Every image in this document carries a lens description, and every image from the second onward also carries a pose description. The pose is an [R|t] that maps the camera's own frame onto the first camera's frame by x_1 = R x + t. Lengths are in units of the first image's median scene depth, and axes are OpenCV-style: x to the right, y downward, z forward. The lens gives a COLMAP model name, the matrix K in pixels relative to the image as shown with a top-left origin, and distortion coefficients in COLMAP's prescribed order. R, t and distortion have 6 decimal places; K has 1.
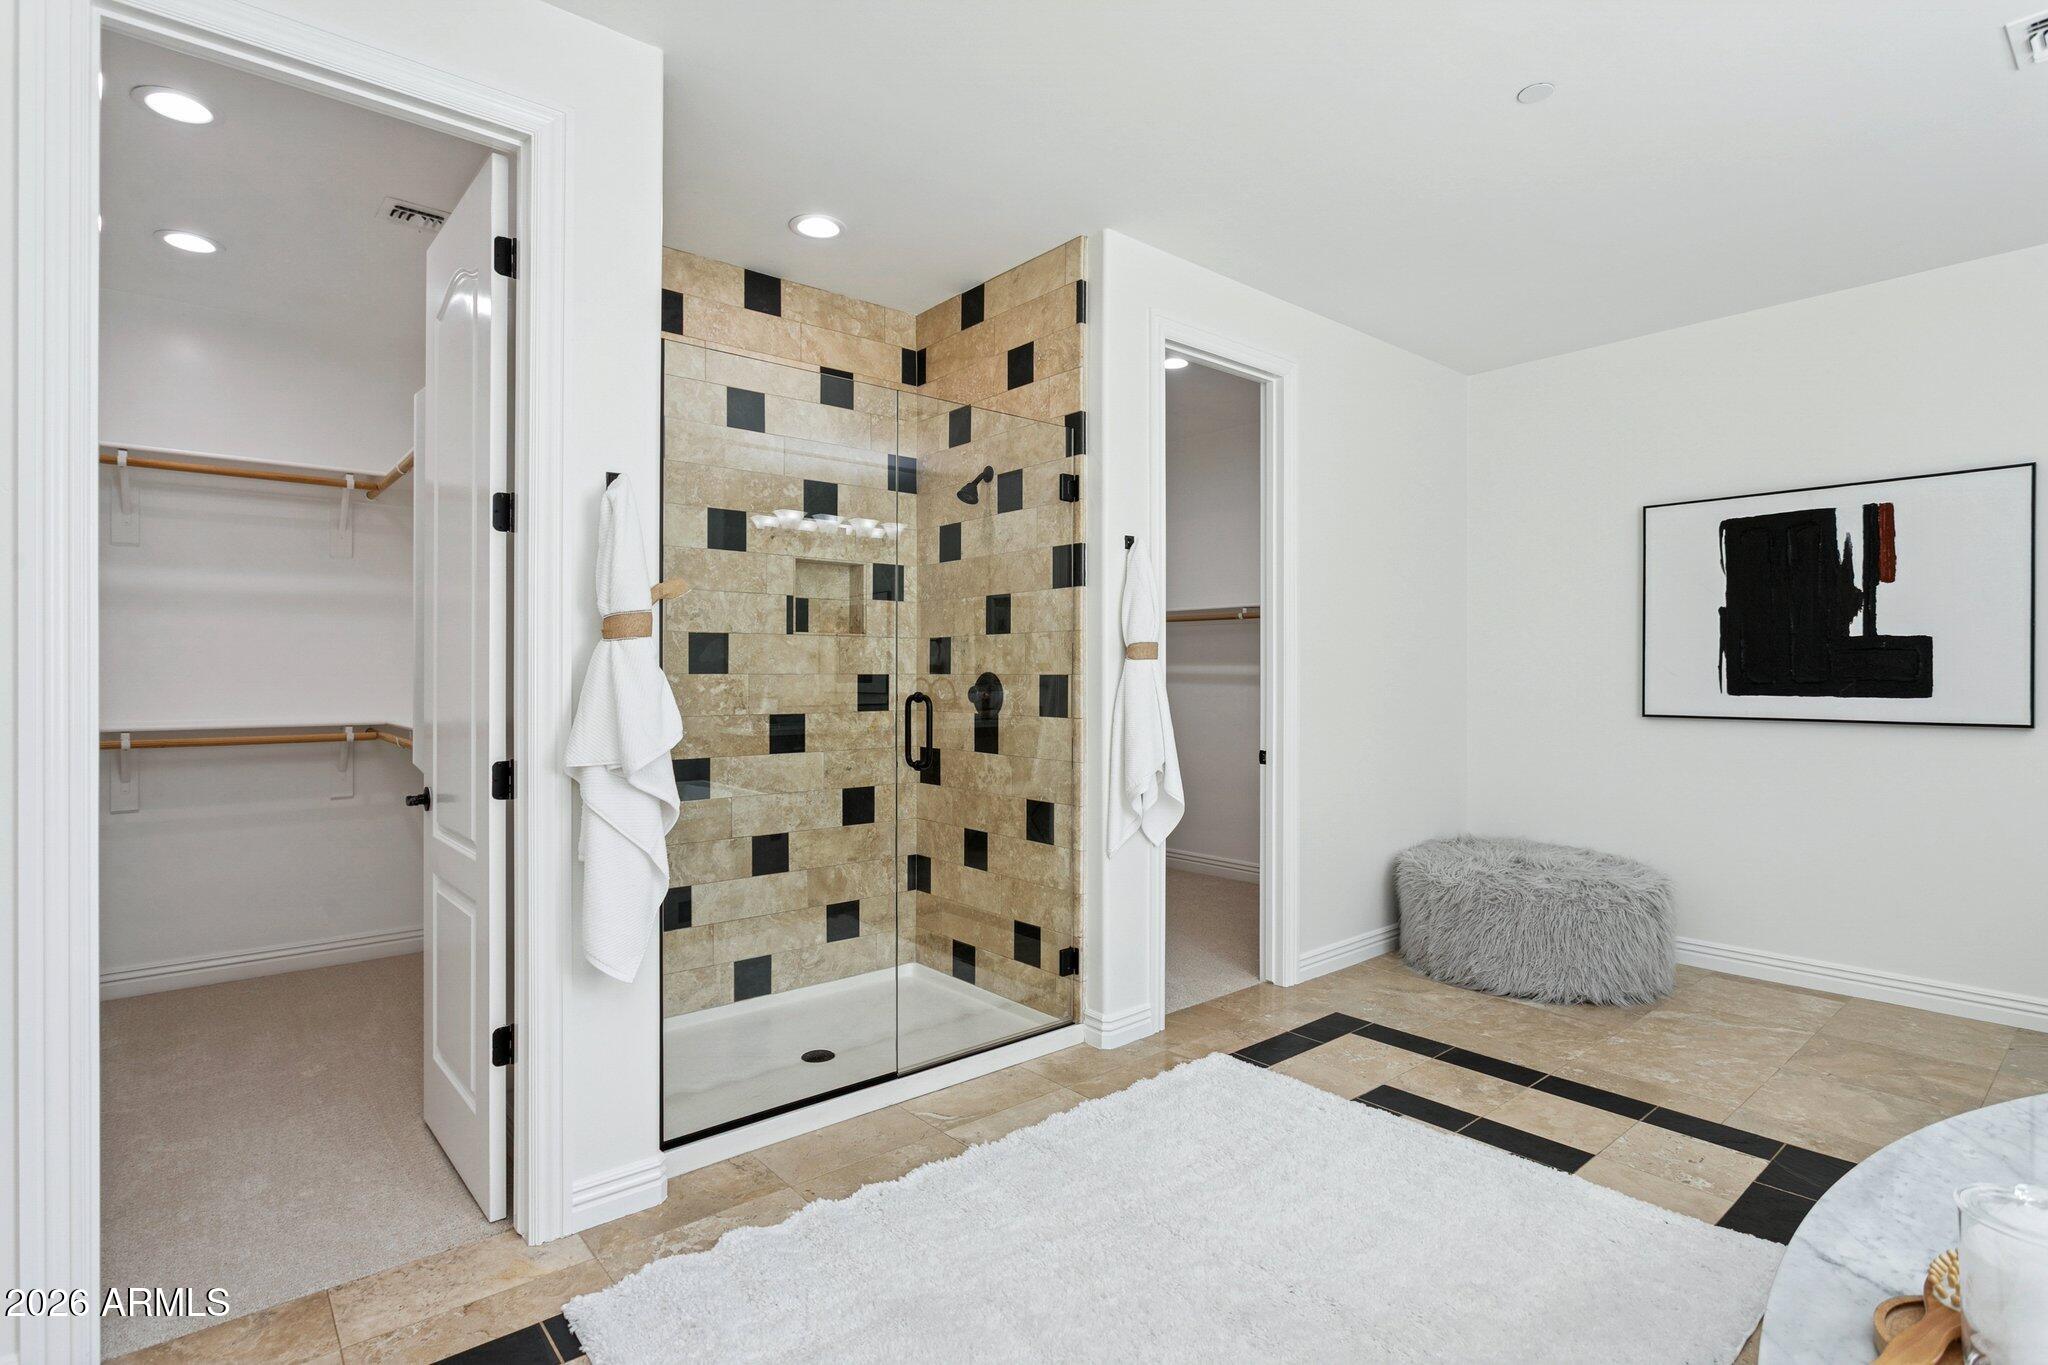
lens RADIAL K [[1012.5, 0, 1023.9], [0, 1012.5, 674.4], [0, 0, 1]] dist [-0.013244, 0.005382]
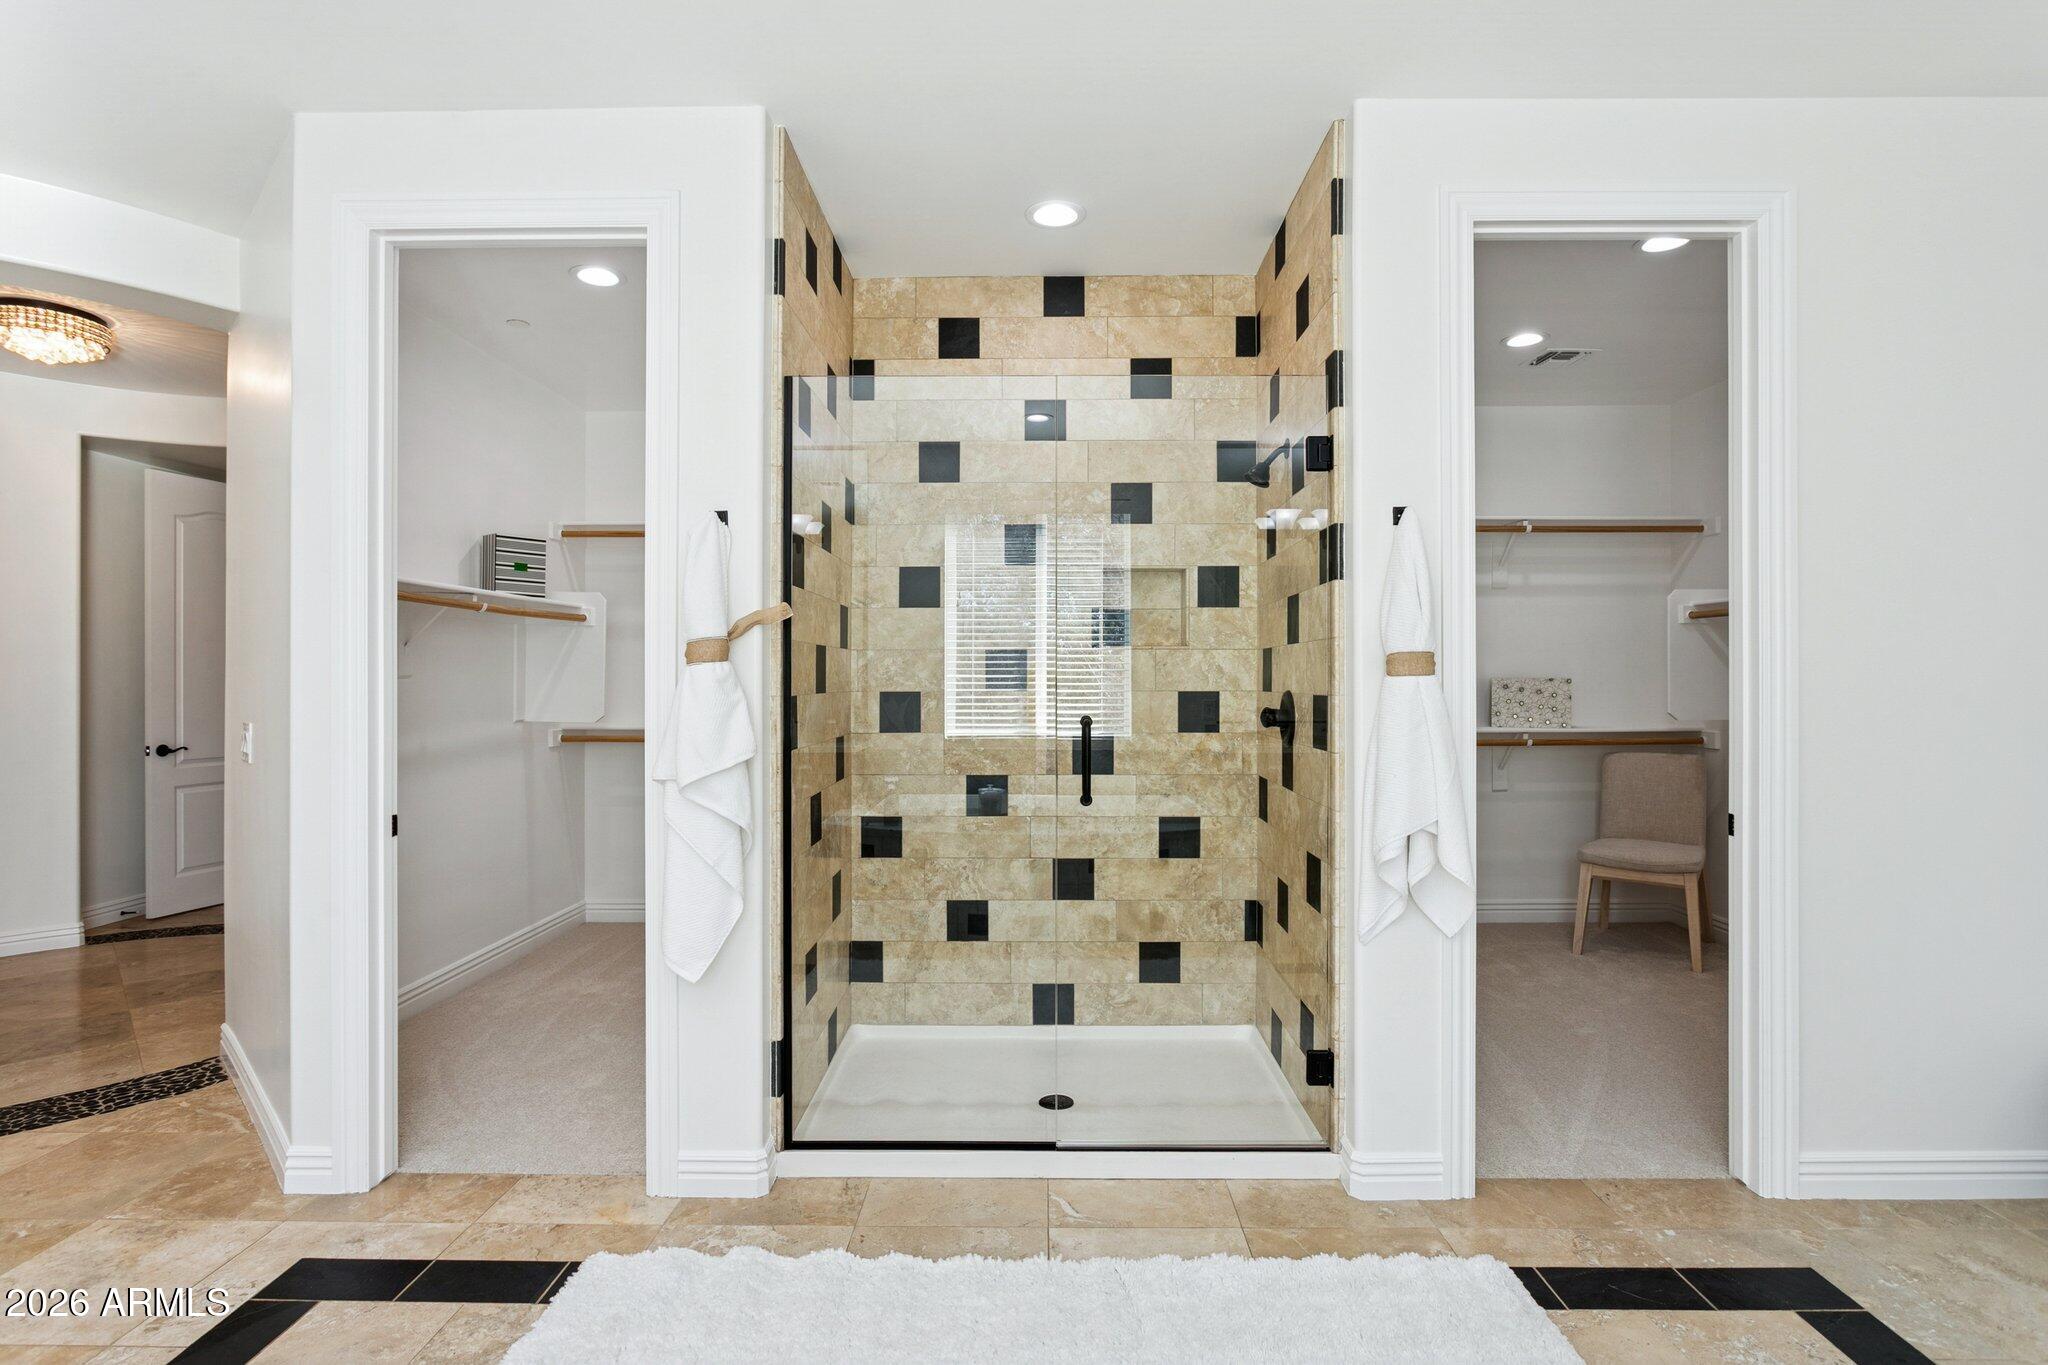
lens RADIAL K [[1012.5, 0, 1030.6], [0, 1012.5, 678.7], [0, 0, 1]] dist [-0.013244, 0.005382]
pose [[0.751787, -0.001506, -0.659404, 0.346986], [-0.000022, 0.999997, -0.002309, -0.009654], [0.659406, 0.001751, 0.751785, 0.248626]]
